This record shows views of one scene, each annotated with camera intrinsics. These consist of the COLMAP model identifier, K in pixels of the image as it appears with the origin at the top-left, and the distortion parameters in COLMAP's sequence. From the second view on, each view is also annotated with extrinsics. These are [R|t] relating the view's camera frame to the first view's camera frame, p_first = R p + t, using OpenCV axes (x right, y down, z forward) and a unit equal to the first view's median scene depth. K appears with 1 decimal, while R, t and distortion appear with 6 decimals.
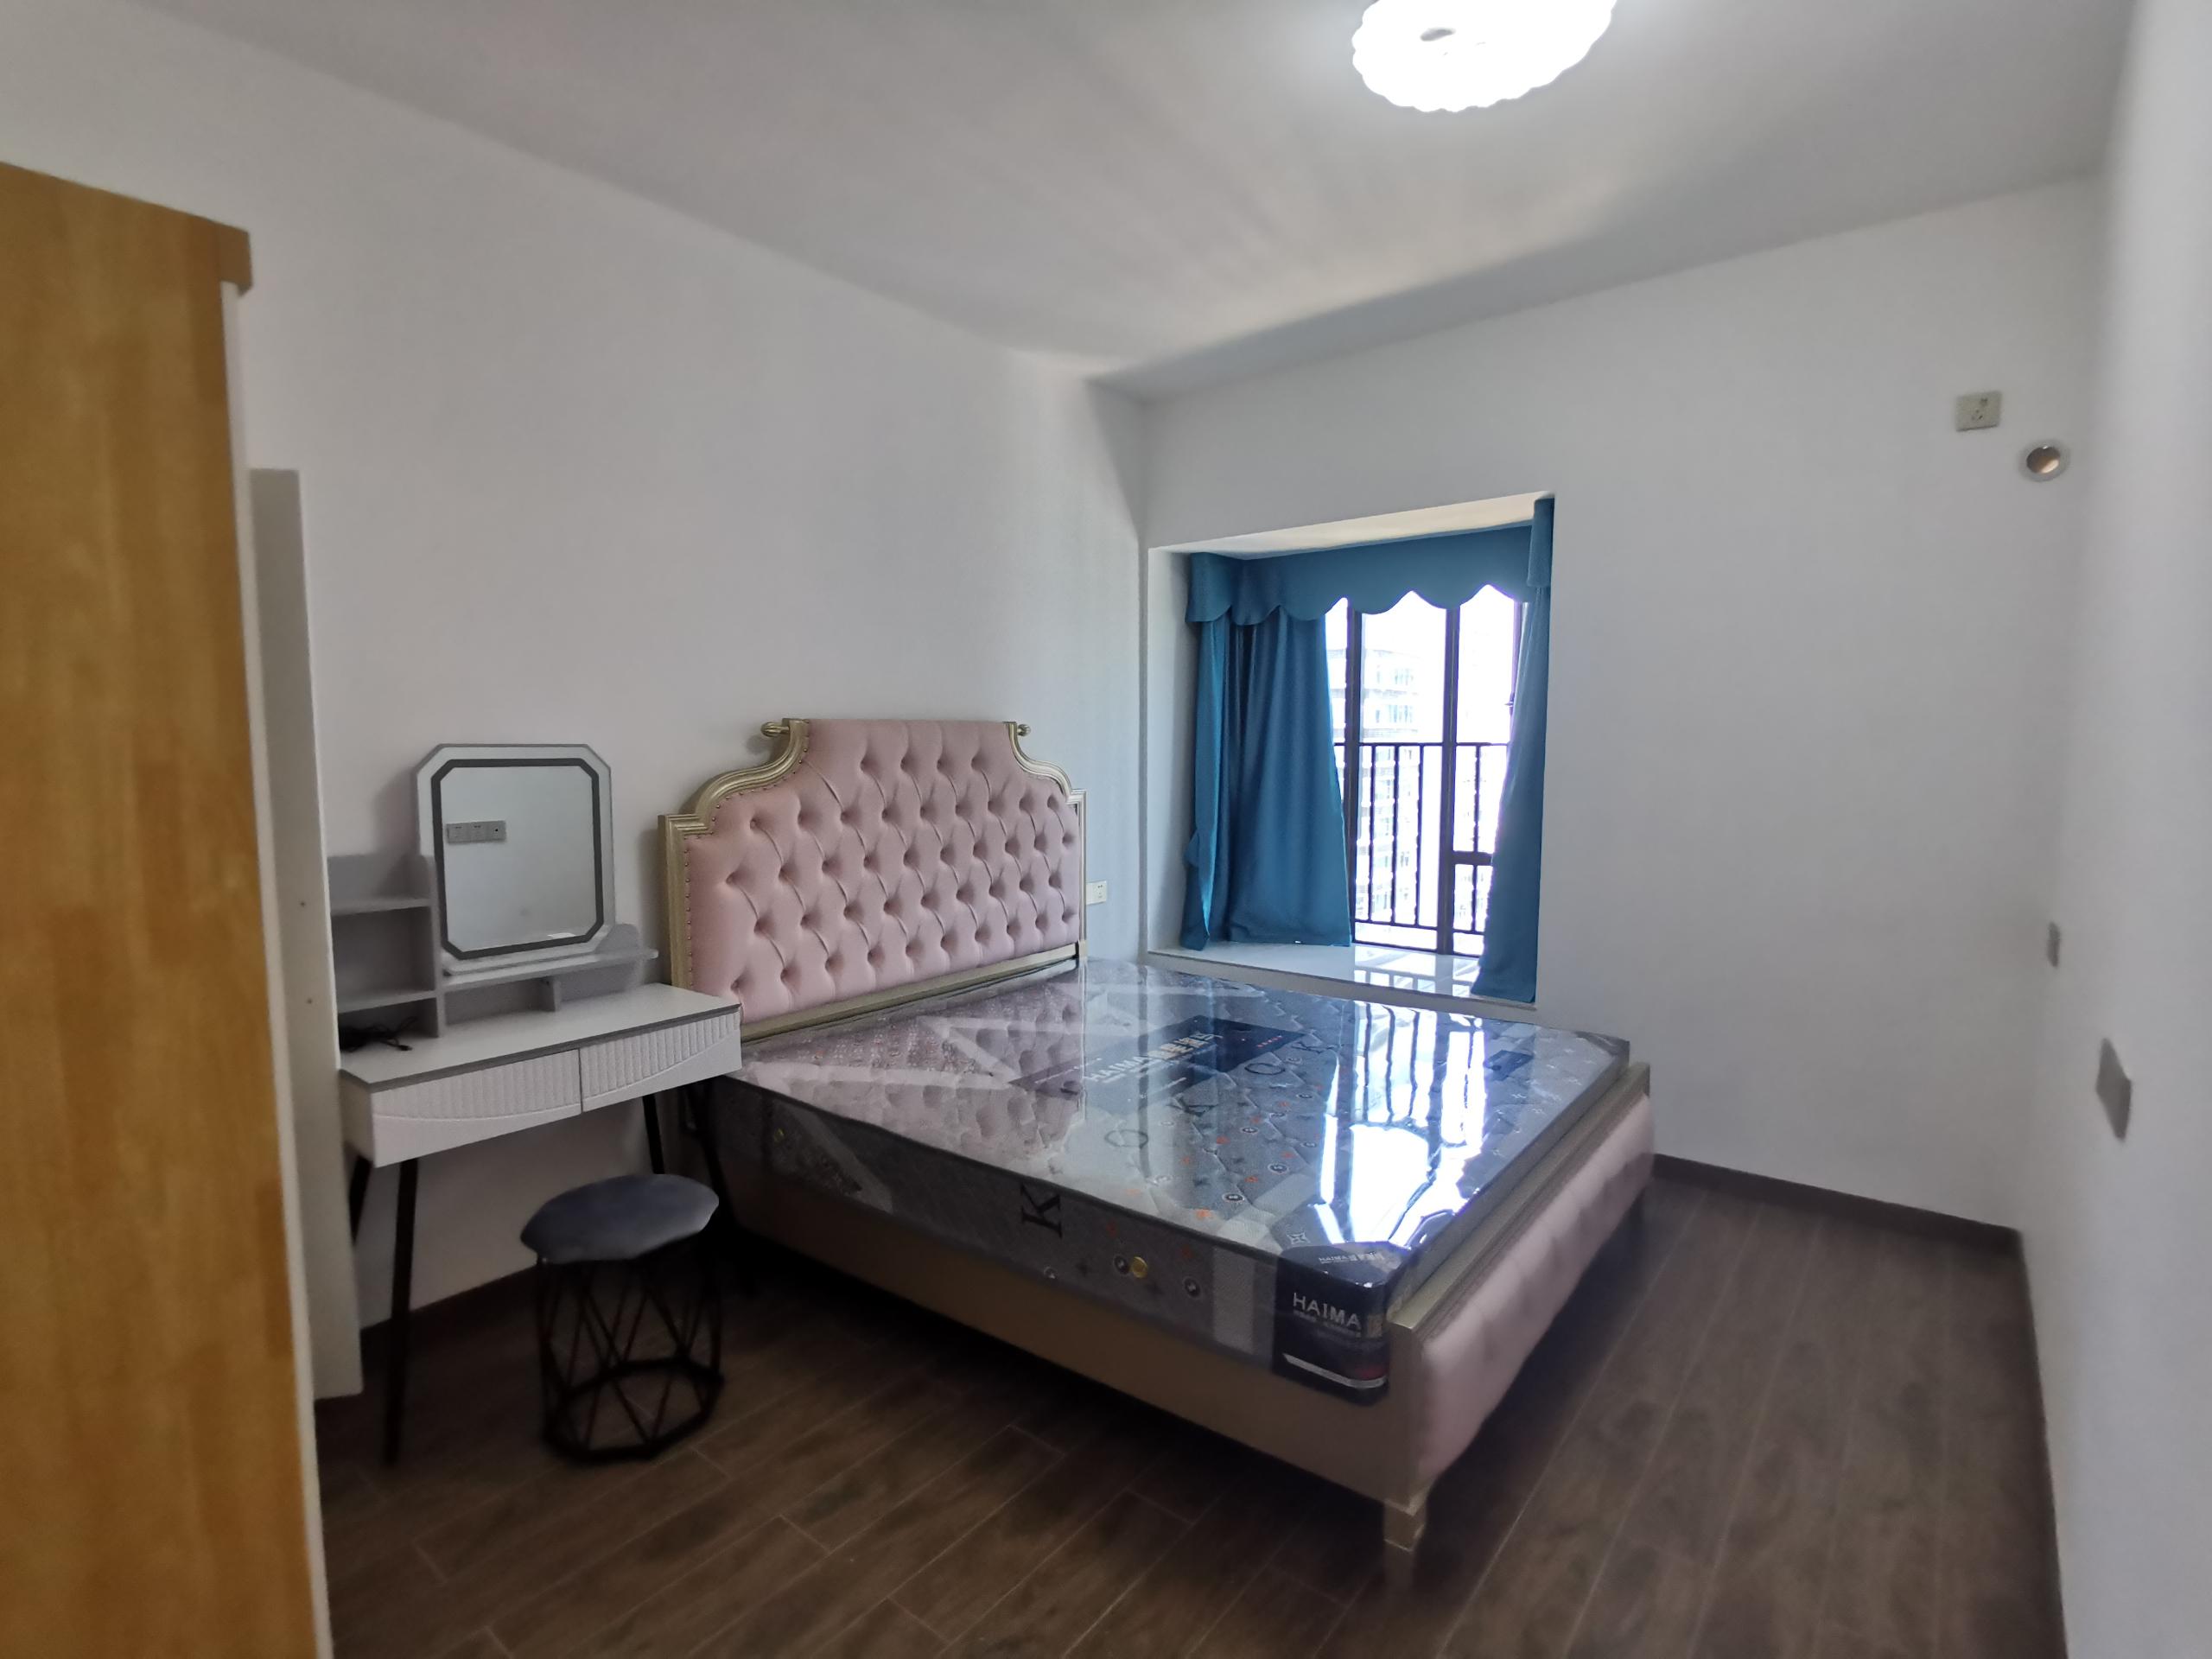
lens RADIAL K [[1079.8, 0, 1106.0], [0, 1079.8, 829.5], [0, 0, 1]] dist [-0.031145, -0.000050]
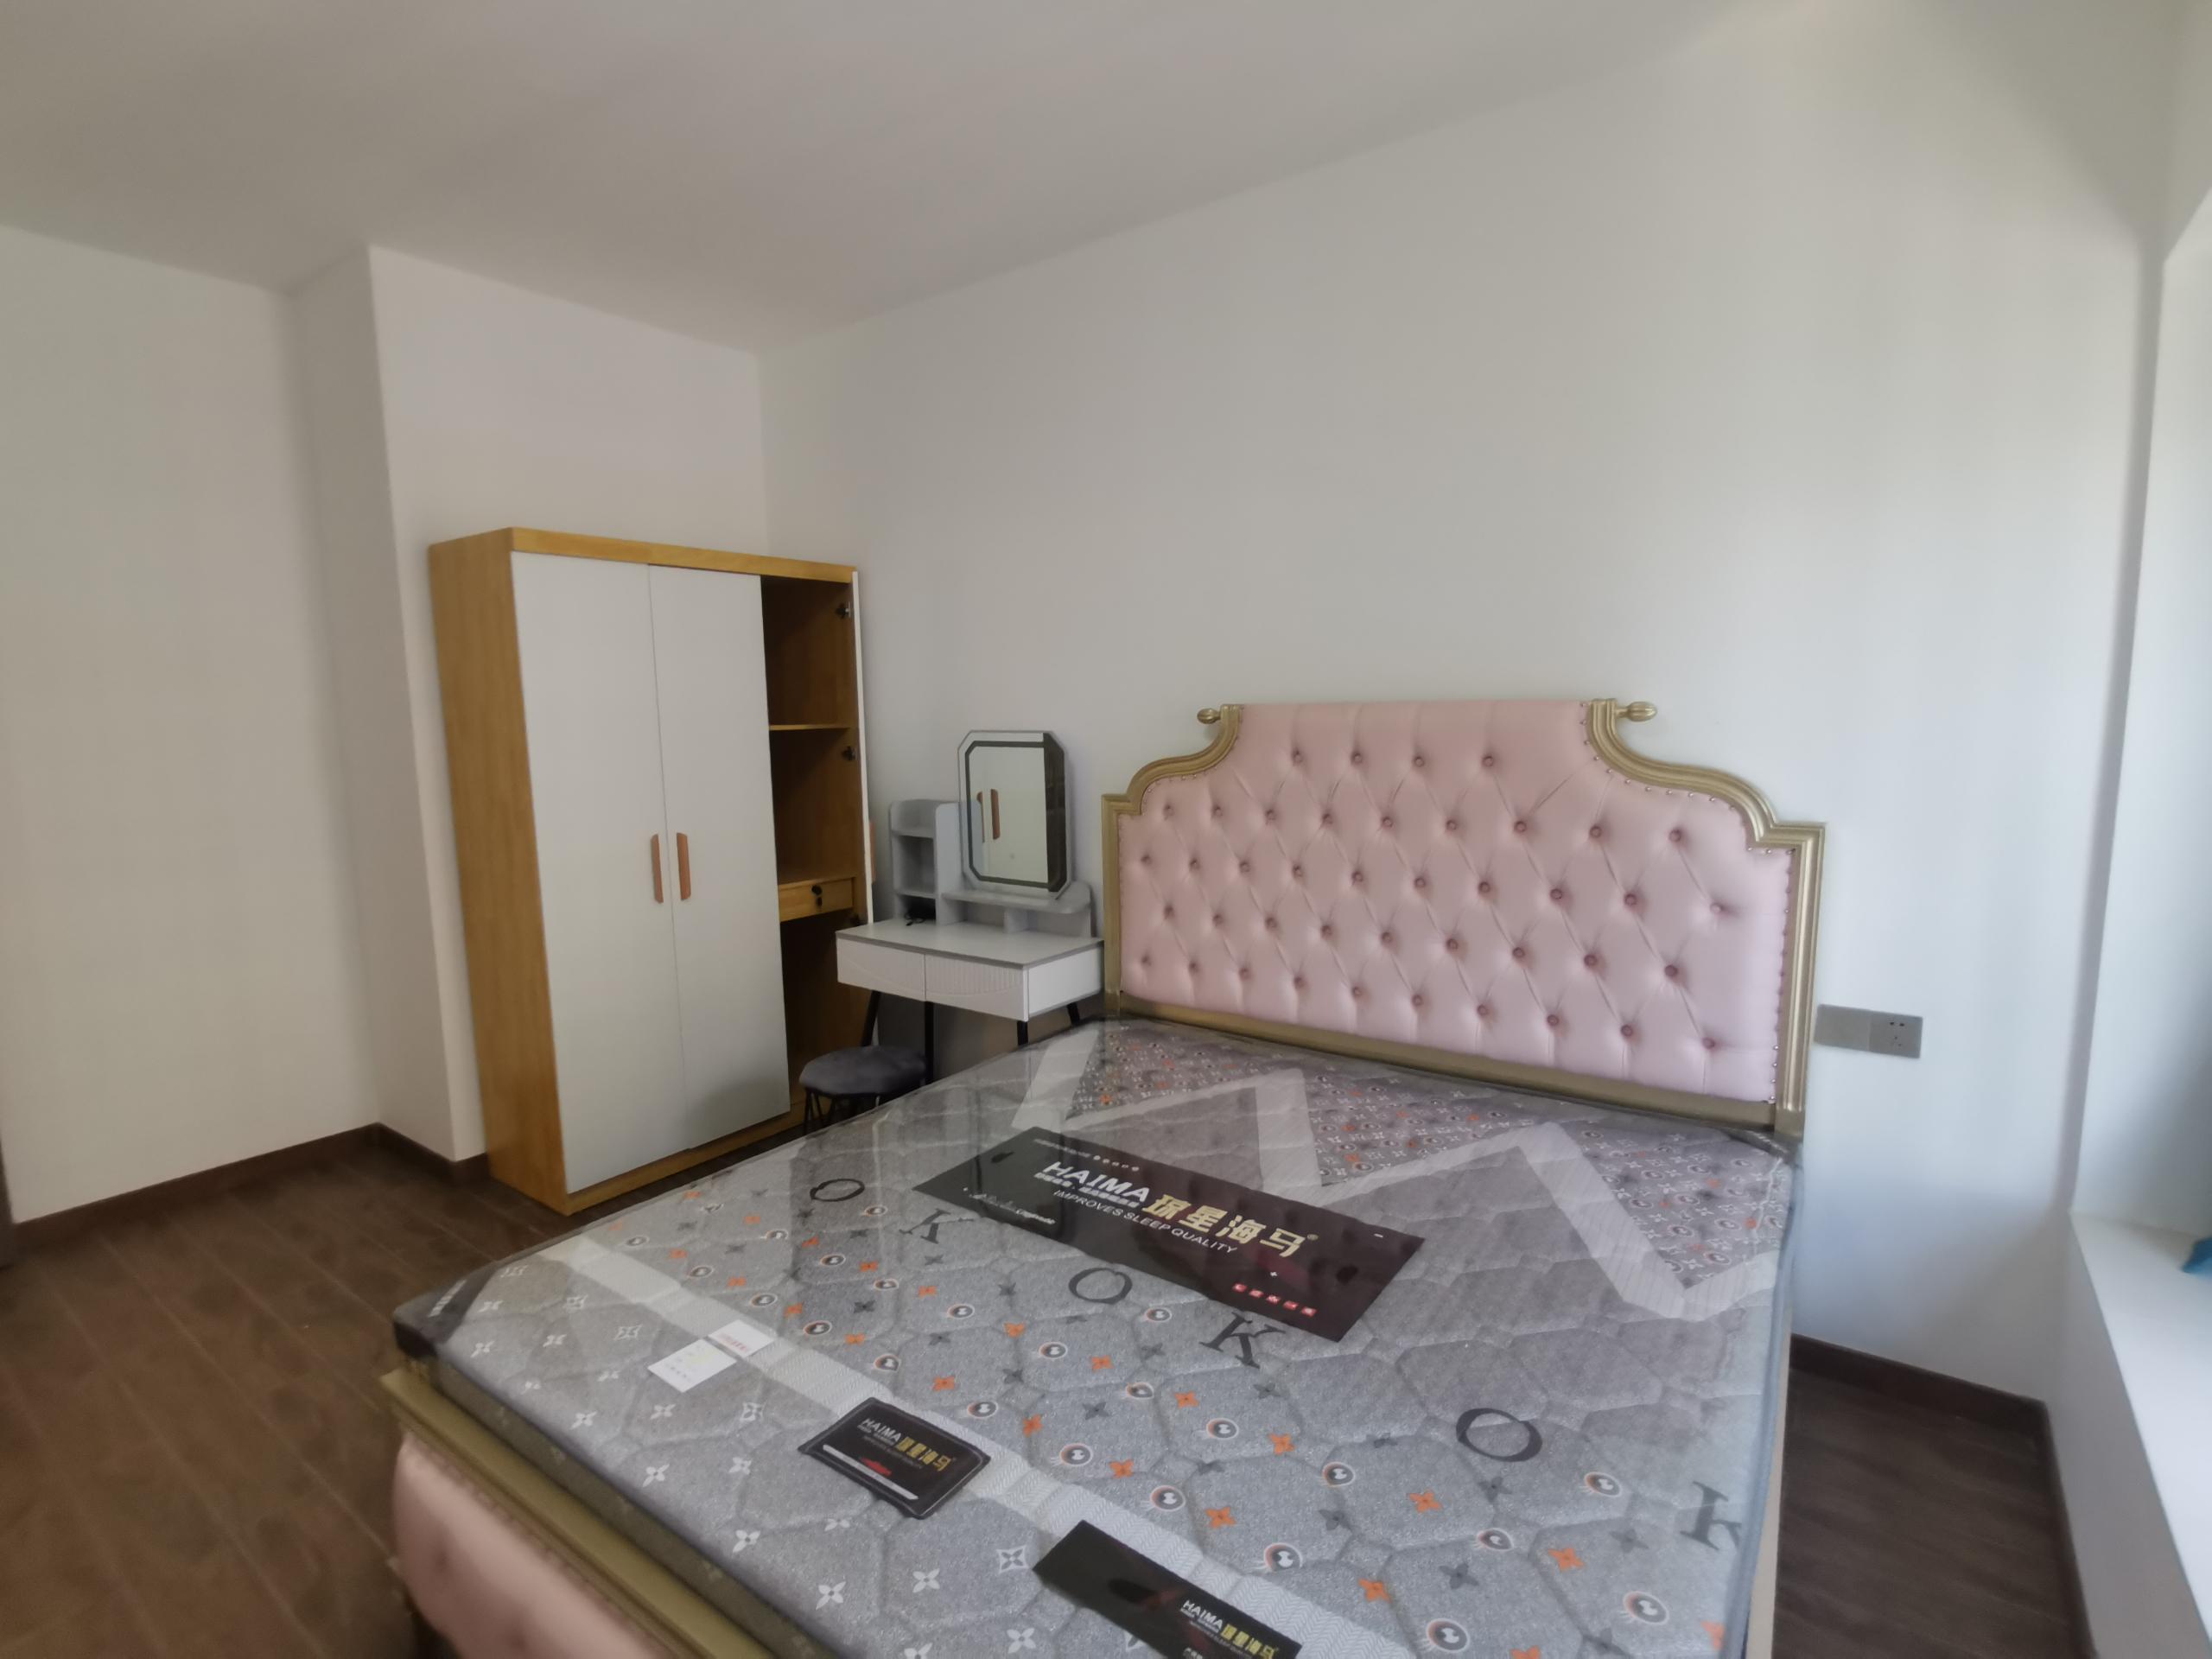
lens RADIAL K [[1079.8, 0, 1106.0], [0, 1079.8, 829.5], [0, 0, 1]] dist [-0.031145, -0.000050]
pose [[0.037688, 0.120544, -0.991992, 0.720114], [-0.061626, 0.991088, 0.118093, -0.109868], [0.997388, 0.056682, 0.044781, 0.948709]]
